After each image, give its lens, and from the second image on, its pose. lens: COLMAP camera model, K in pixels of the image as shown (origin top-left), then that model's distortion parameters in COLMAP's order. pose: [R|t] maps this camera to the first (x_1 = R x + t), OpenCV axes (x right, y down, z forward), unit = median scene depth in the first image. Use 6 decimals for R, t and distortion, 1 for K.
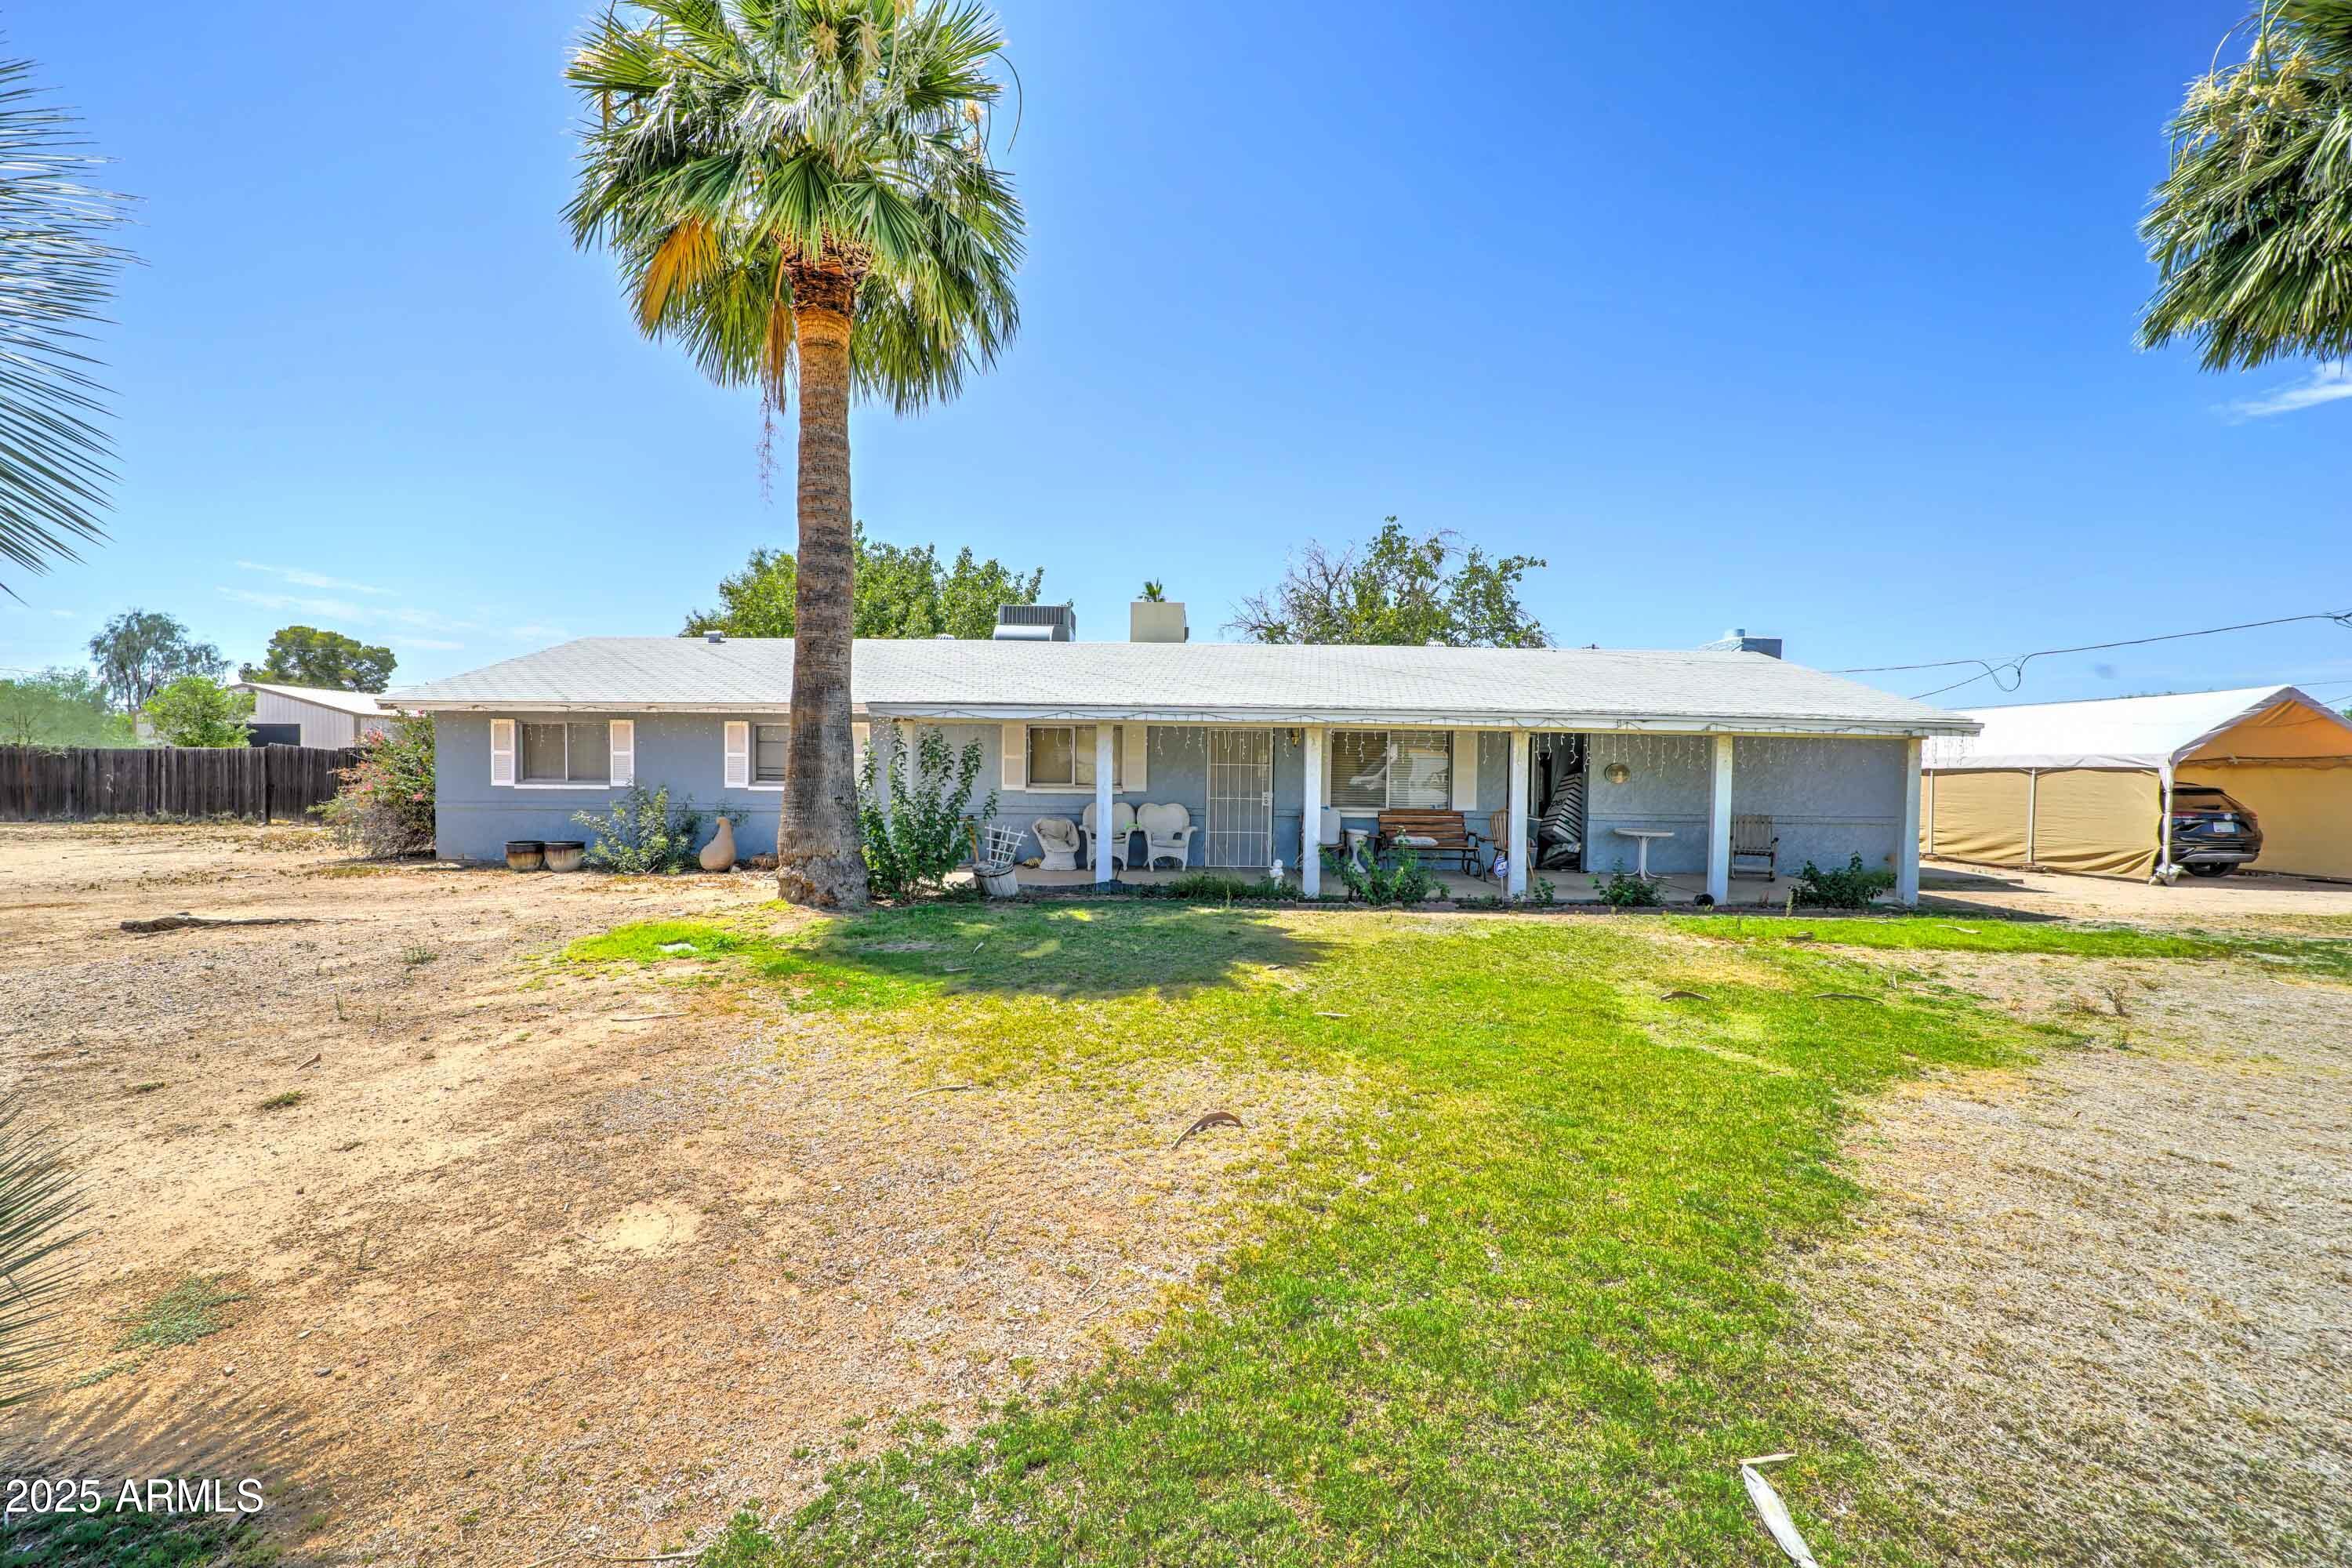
lens RADIAL K [[871.0, 0, 1176.3], [0, 871.0, 790.7], [0, 0, 1]] dist [-0.018156, 0.000073]
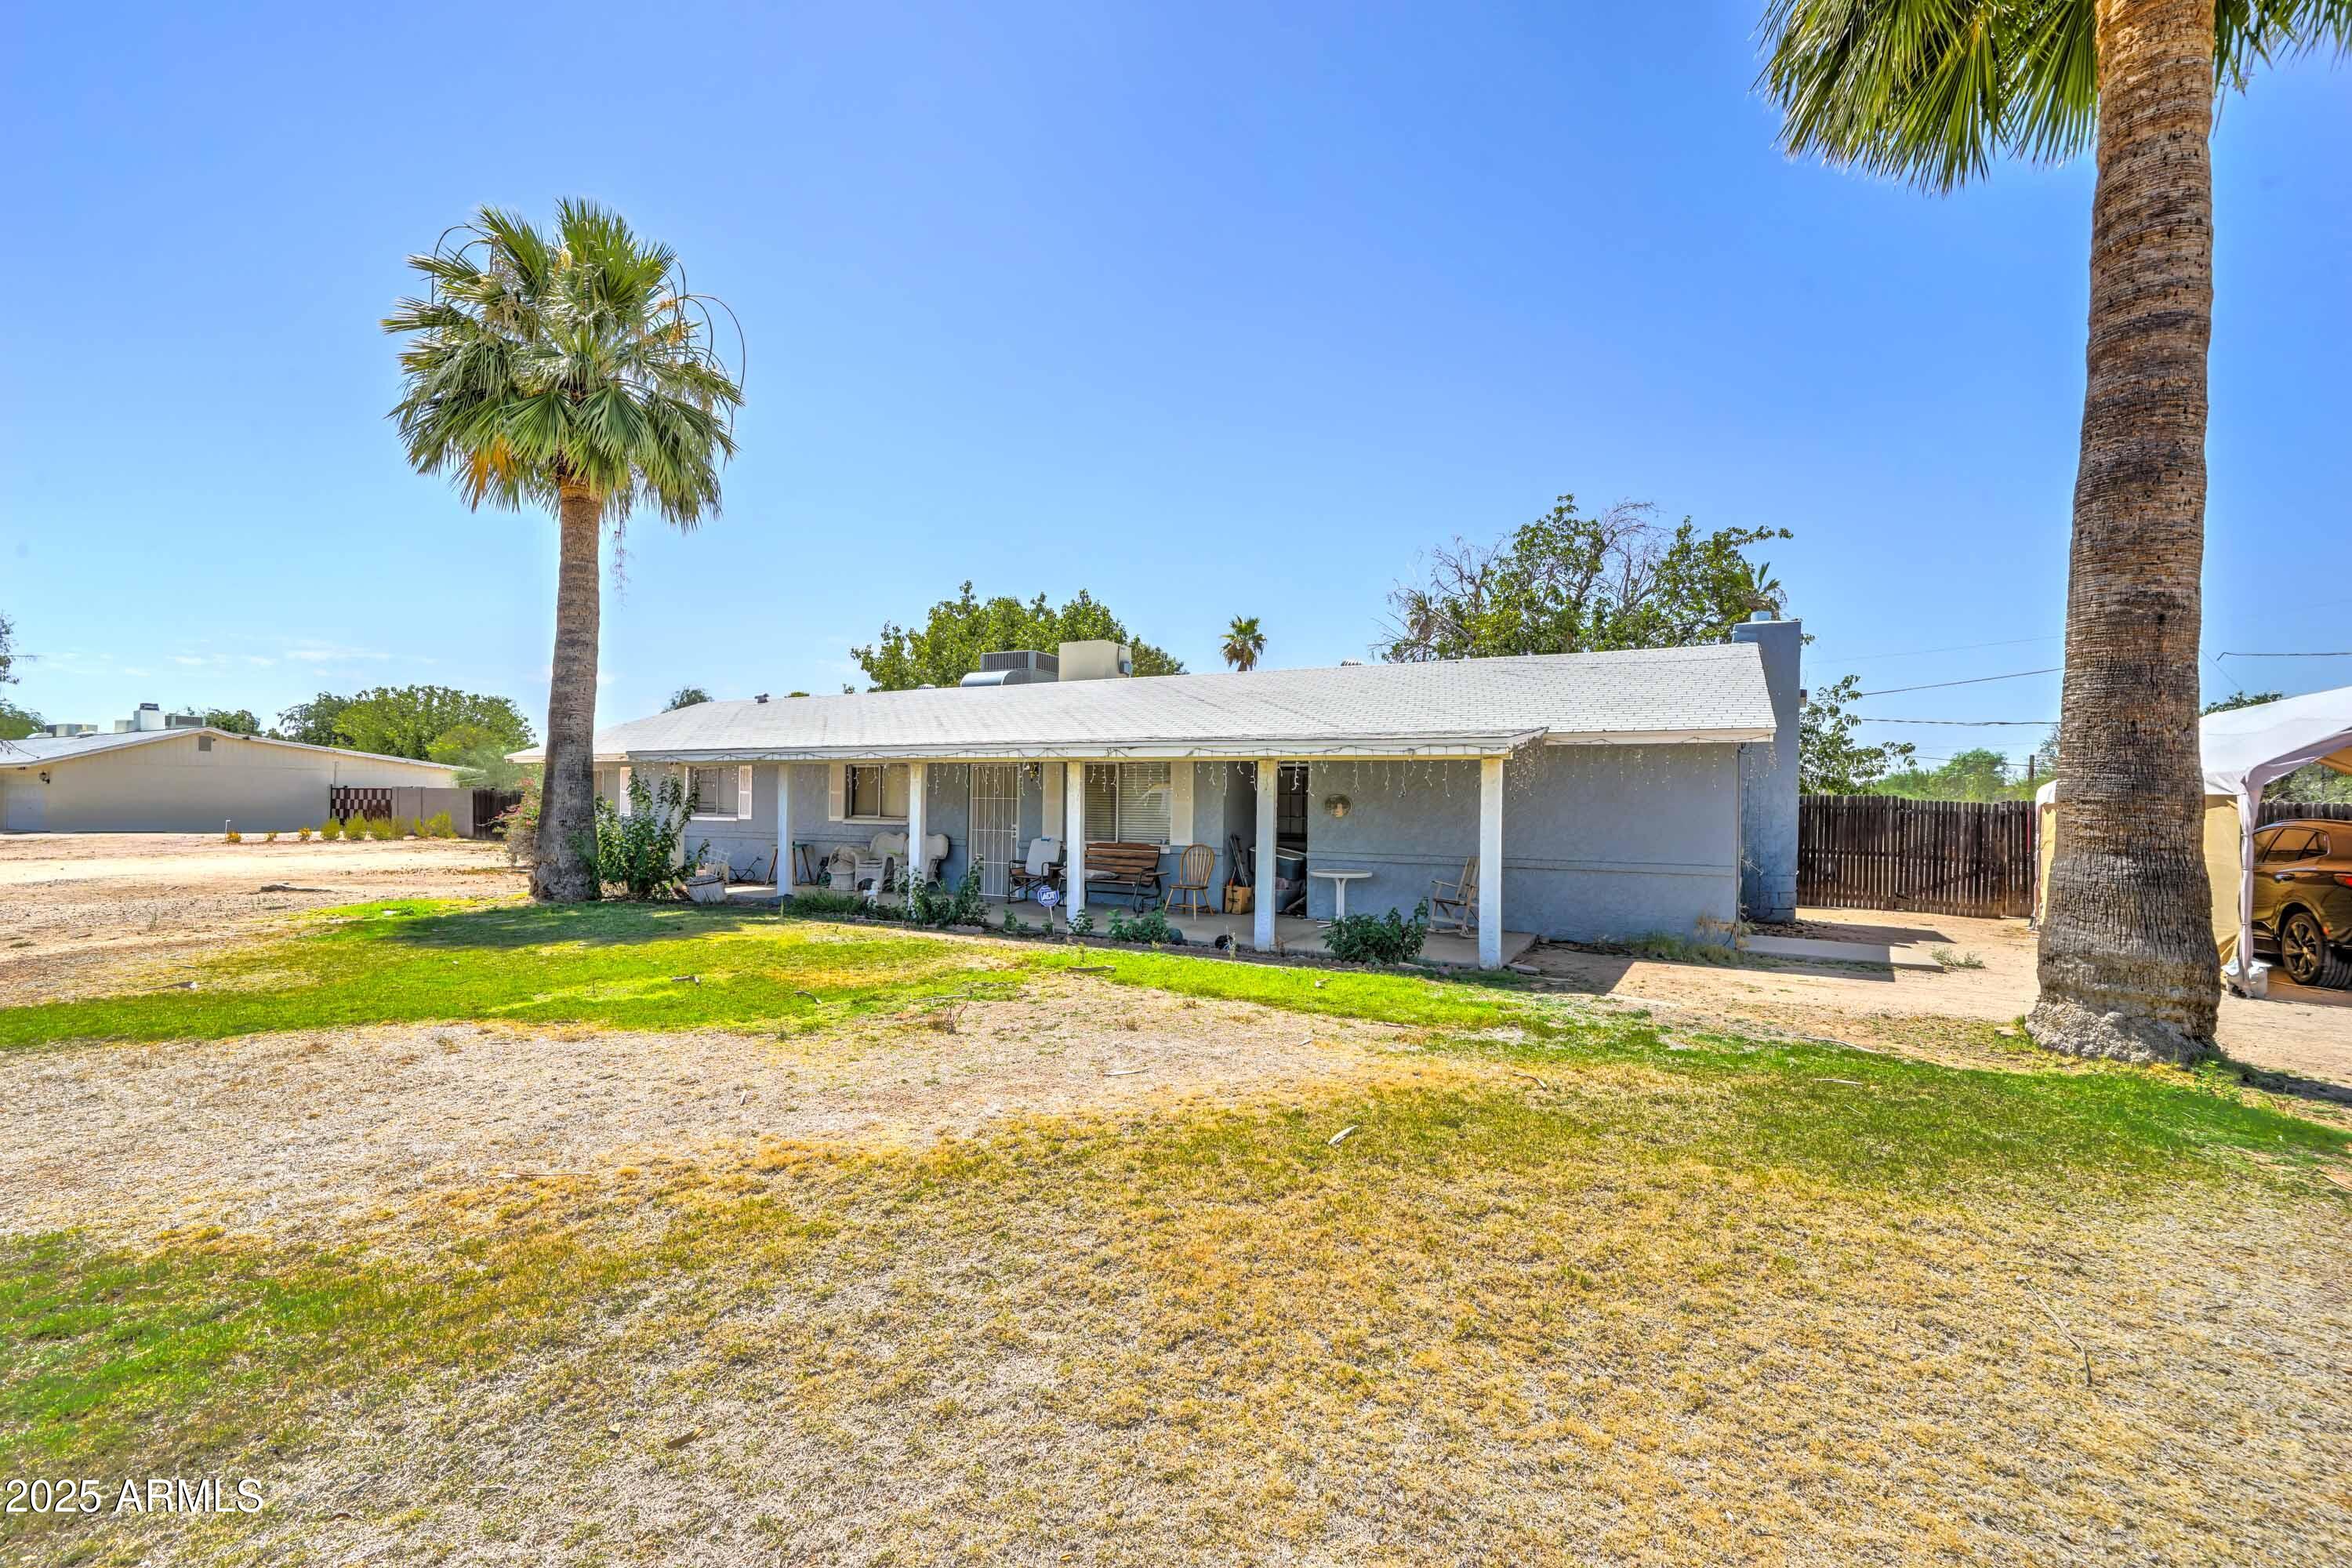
lens RADIAL K [[1004.4, 0, 1170.3], [0, 1004.4, 783.3], [0, 0, 1]] dist [0.004078, 0.000215]
pose [[0.880098, -0.011519, -0.474653, 0.841739], [-0.014782, 0.998556, -0.051641, 0.011763], [0.474563, 0.052465, 0.878657, 0.031768]]
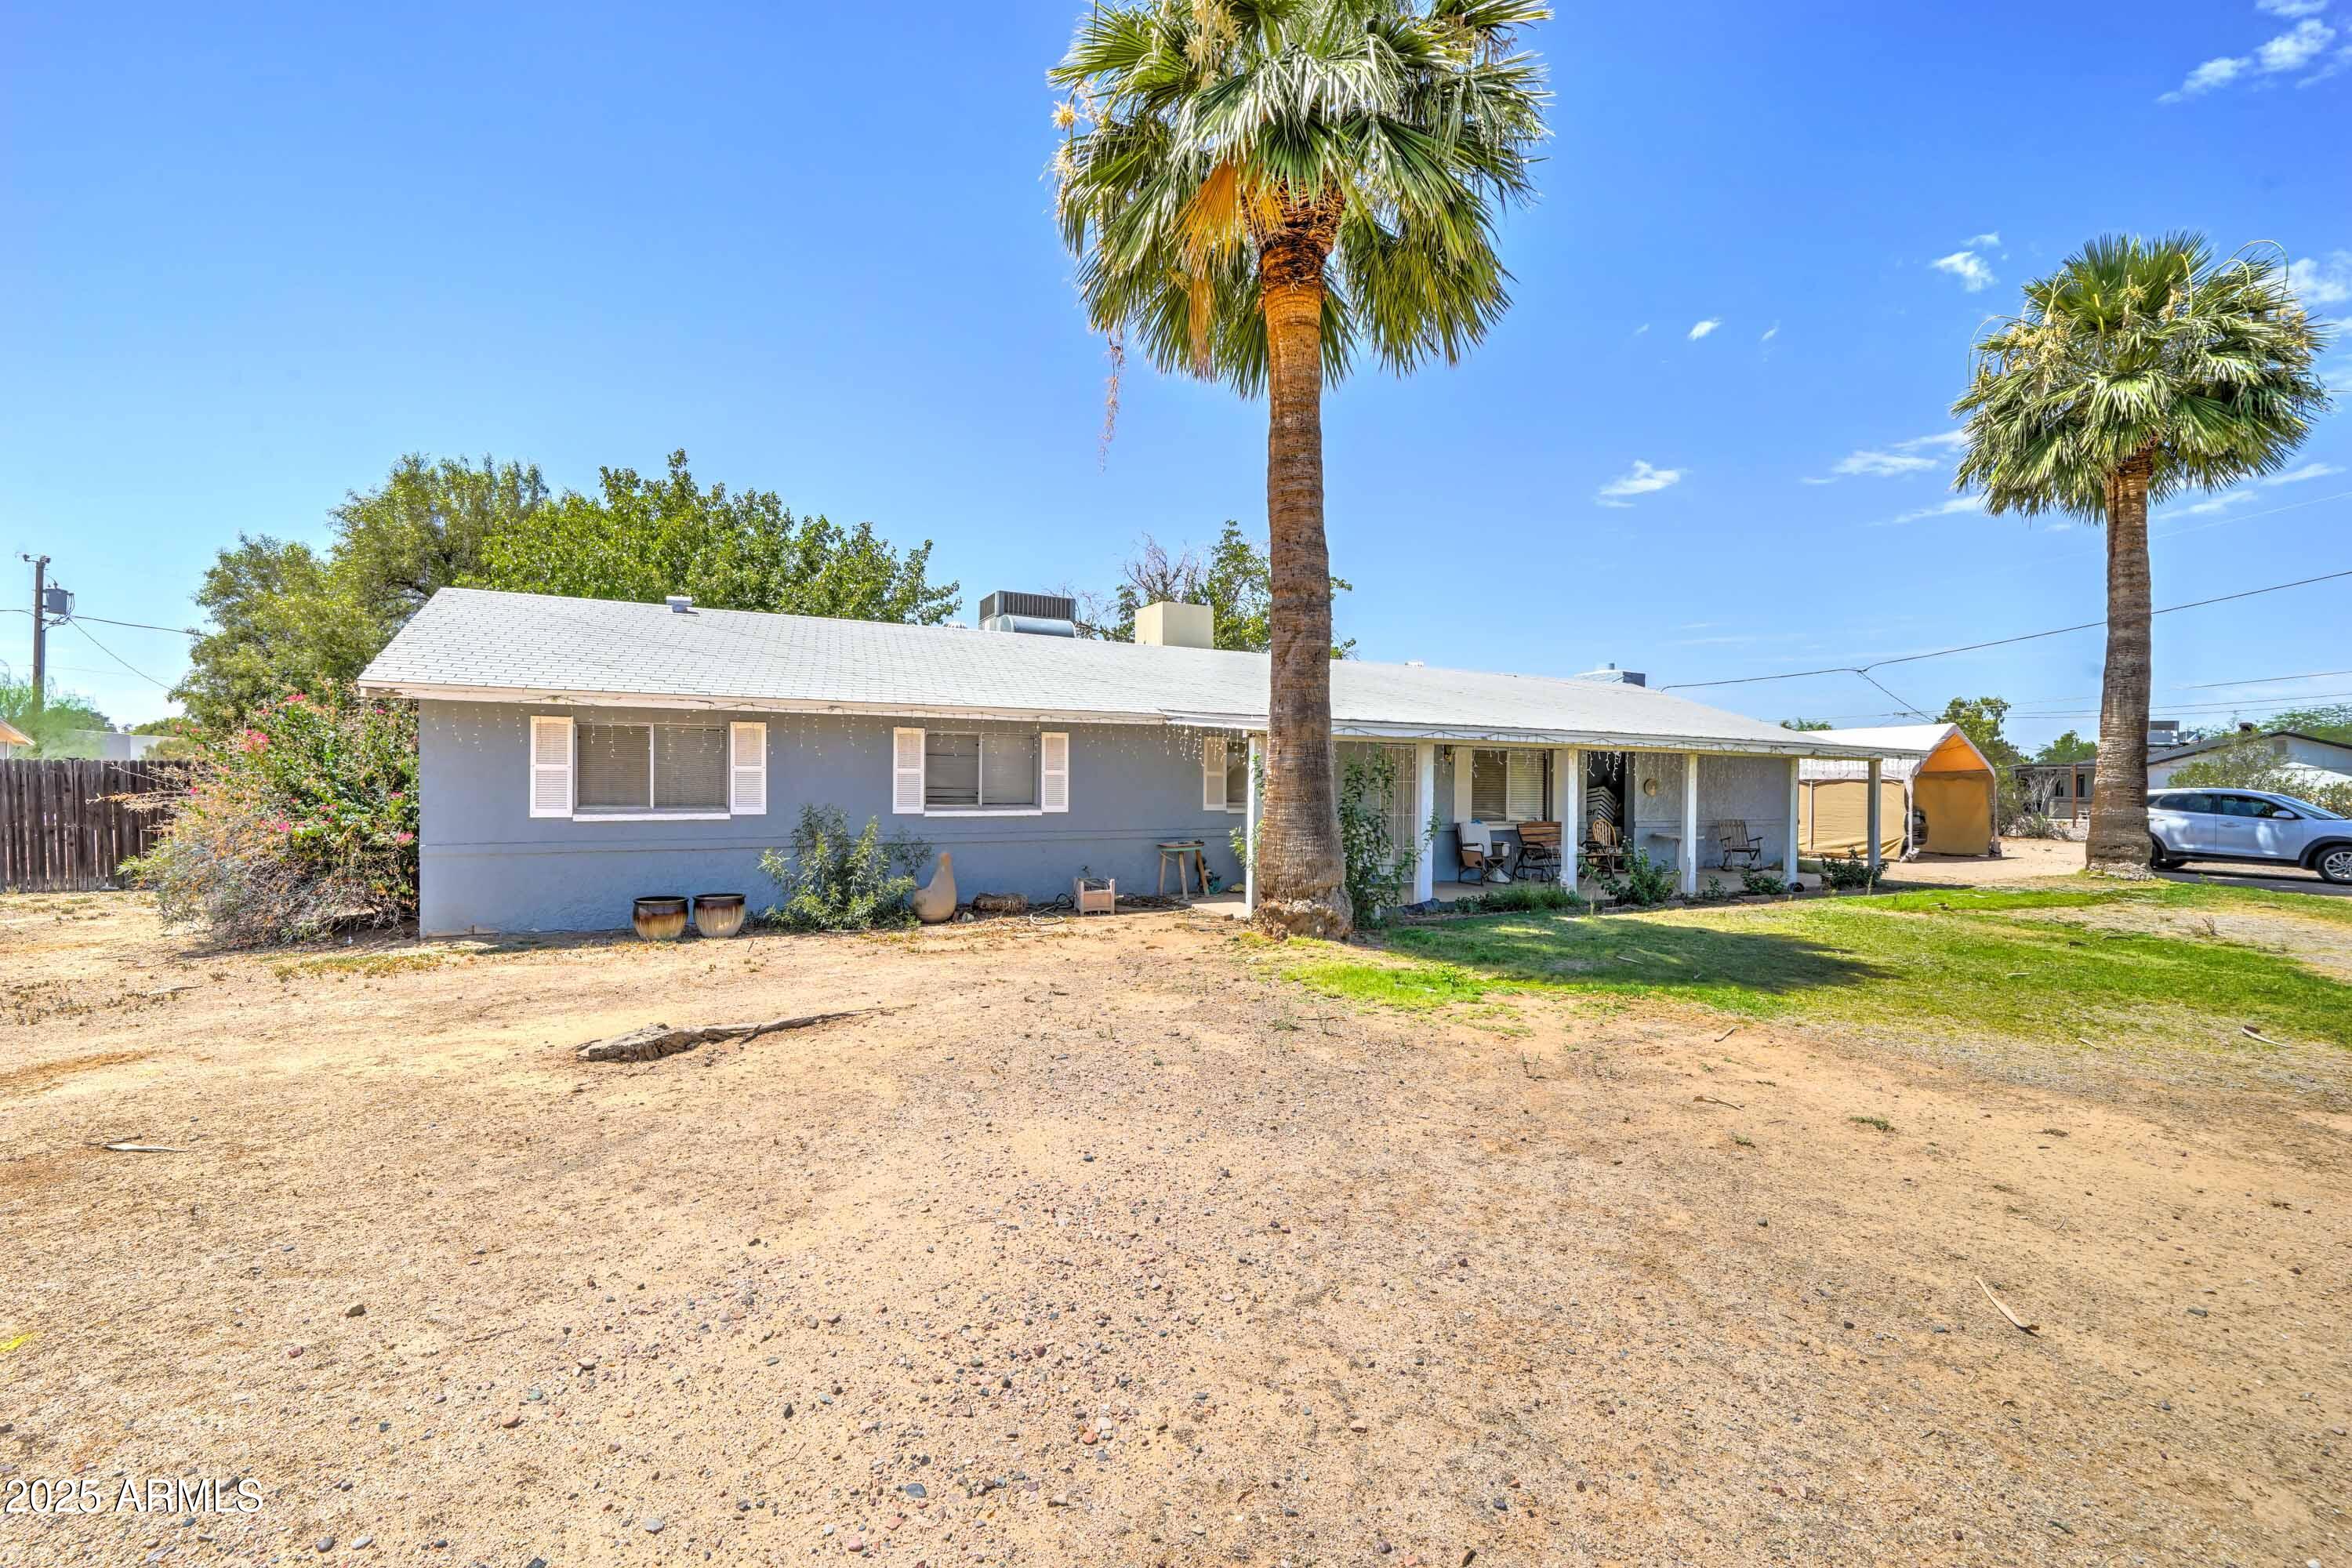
lens RADIAL K [[1004.4, 0, 1173.7], [0, 1004.4, 777.0], [0, 0, 1]] dist [0.004078, 0.000215]
pose [[0.882253, -0.003533, 0.470763, -0.716168], [0.014720, 0.999690, -0.020084, -0.014182], [-0.470546, 0.024649, 0.882031, 0.090299]]
